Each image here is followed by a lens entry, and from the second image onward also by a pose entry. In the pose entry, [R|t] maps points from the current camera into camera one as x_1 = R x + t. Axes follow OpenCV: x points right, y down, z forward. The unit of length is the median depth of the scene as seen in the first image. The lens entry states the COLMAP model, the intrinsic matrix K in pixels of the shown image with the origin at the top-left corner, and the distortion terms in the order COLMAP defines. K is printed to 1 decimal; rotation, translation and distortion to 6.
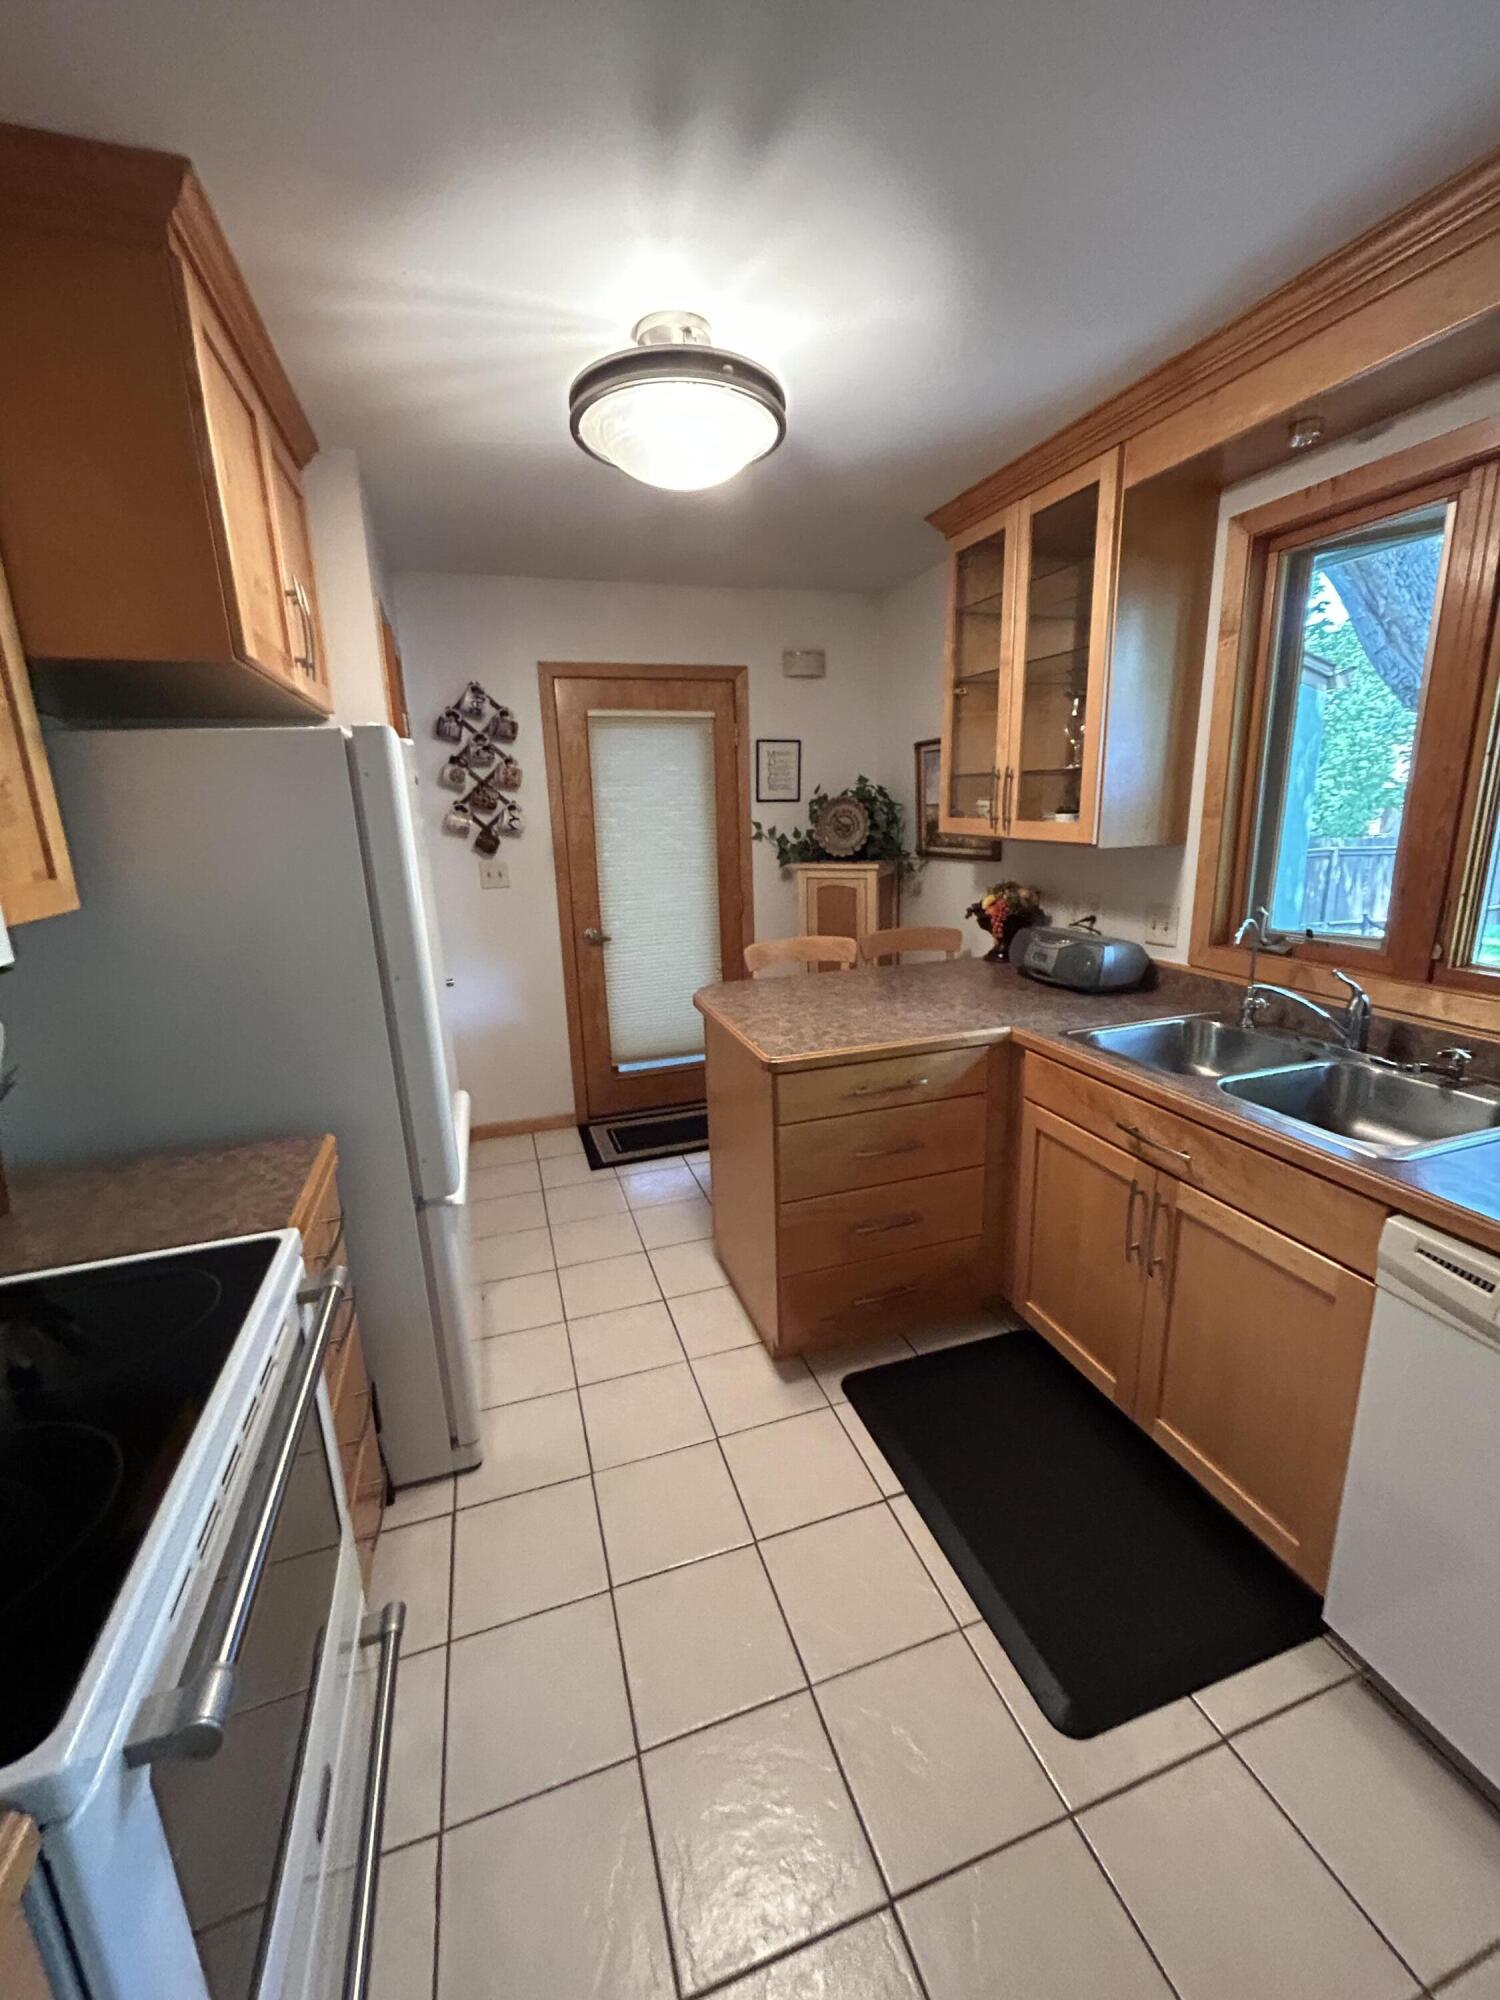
lens RADIAL K [[813.0, 0, 752.0], [0, 813.0, 994.0], [0, 0, 1]] dist [-0.001648, 0.003475]
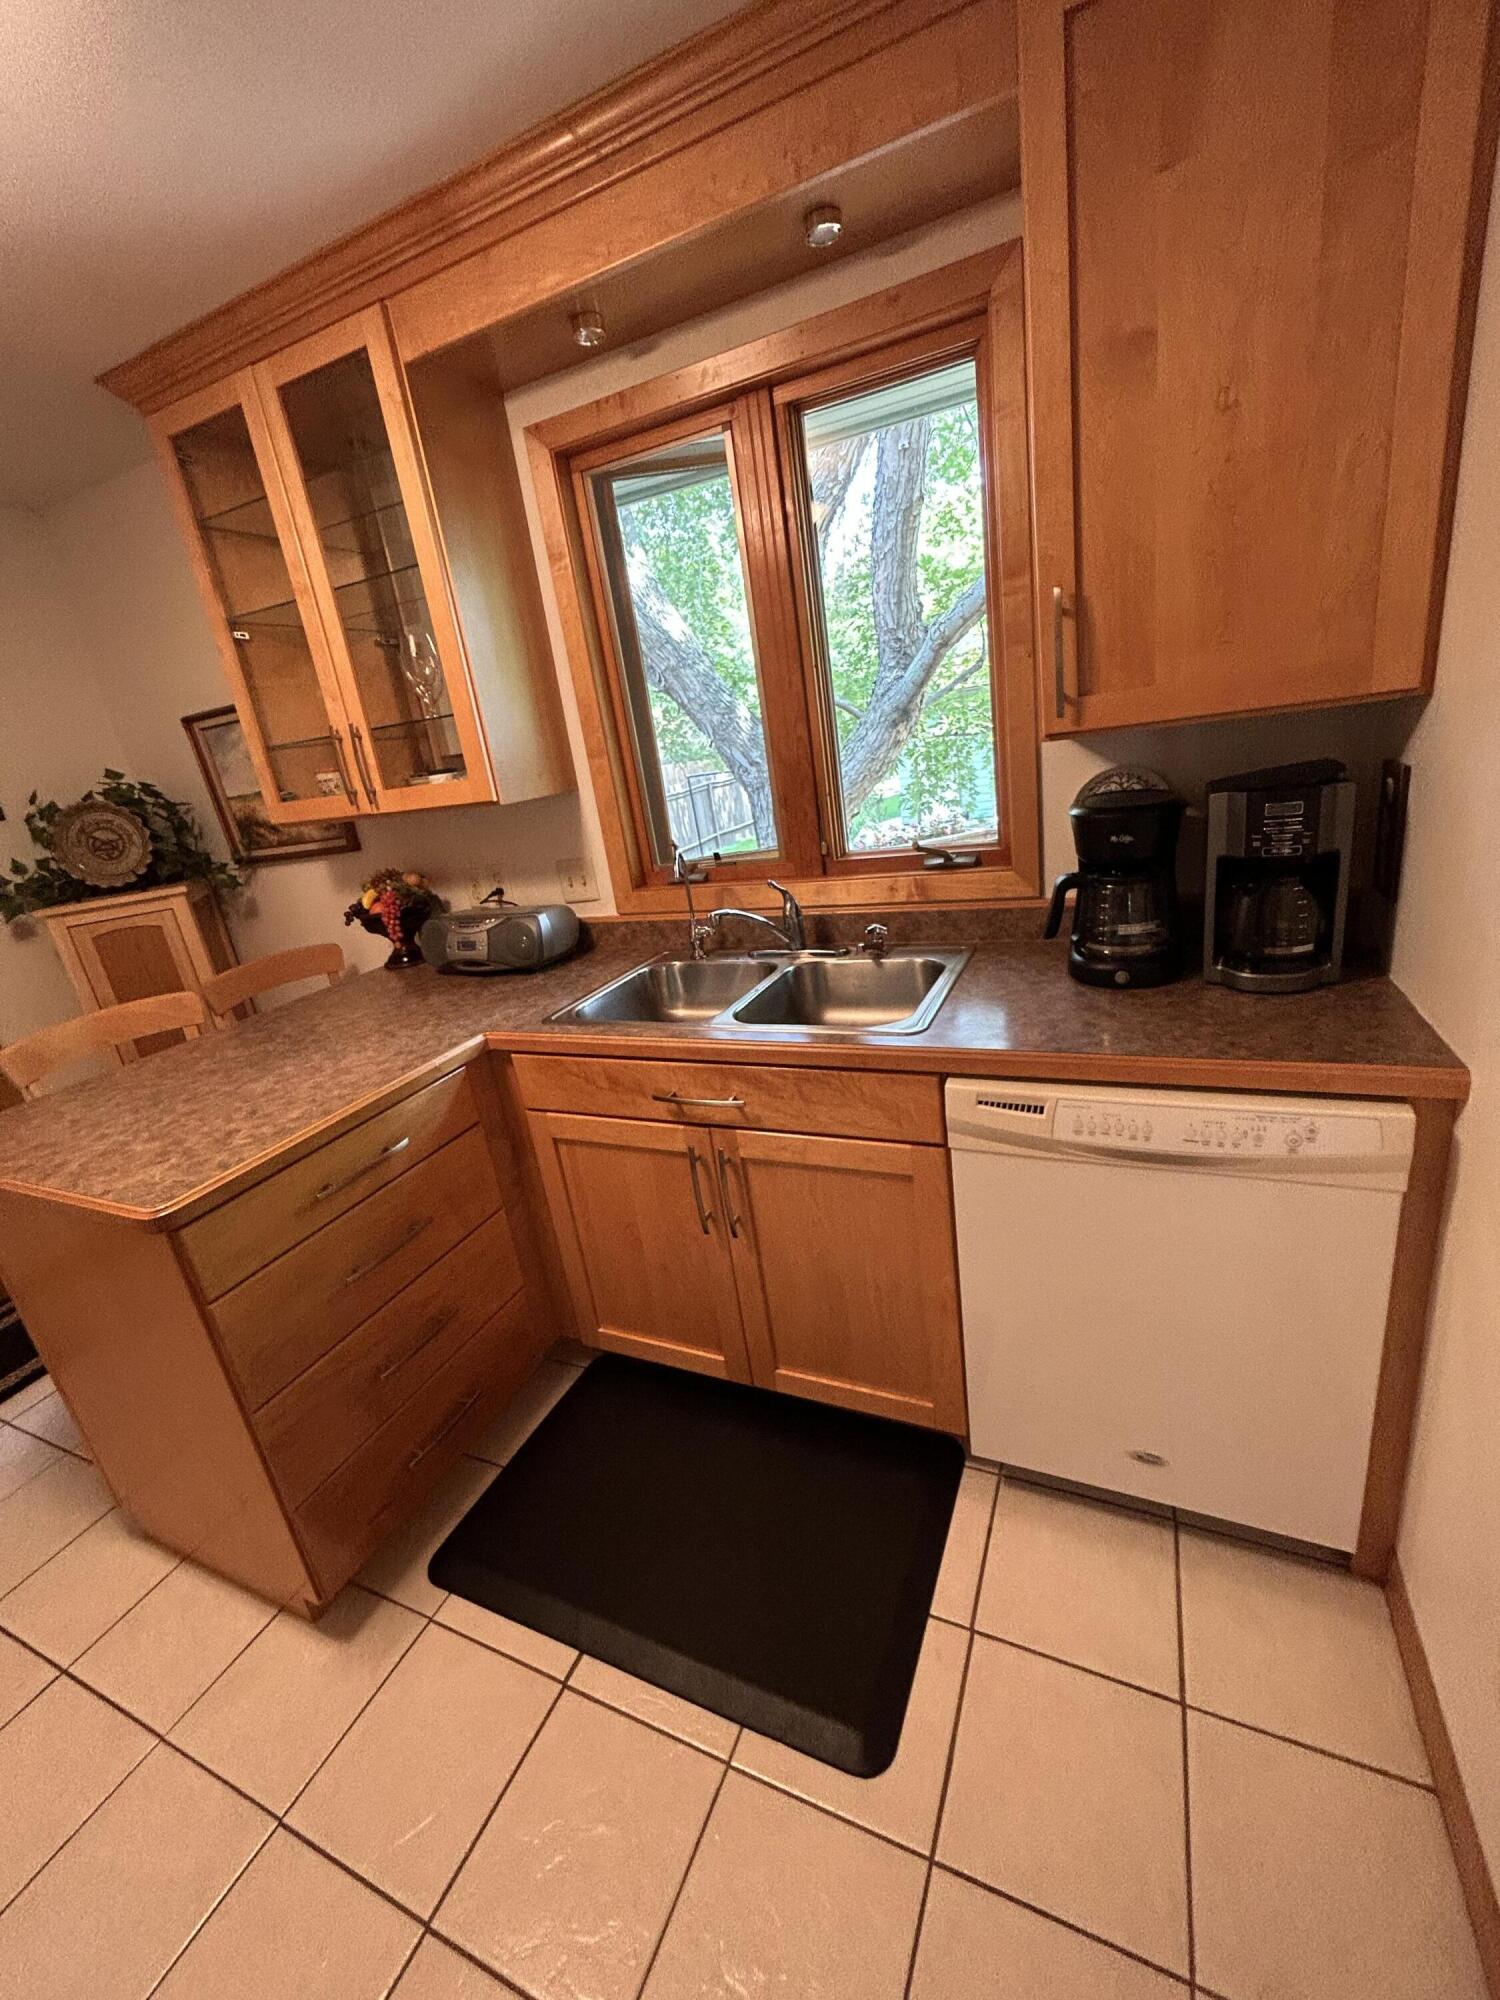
lens RADIAL K [[813.0, 0, 752.0], [0, 813.0, 994.0], [0, 0, 1]] dist [-0.001648, 0.003475]
pose [[0.677095, -0.286546, 0.677816, -0.036121], [0.282759, 0.951673, 0.119861, -0.018224], [-0.679404, 0.110501, 0.725396, 0.228407]]
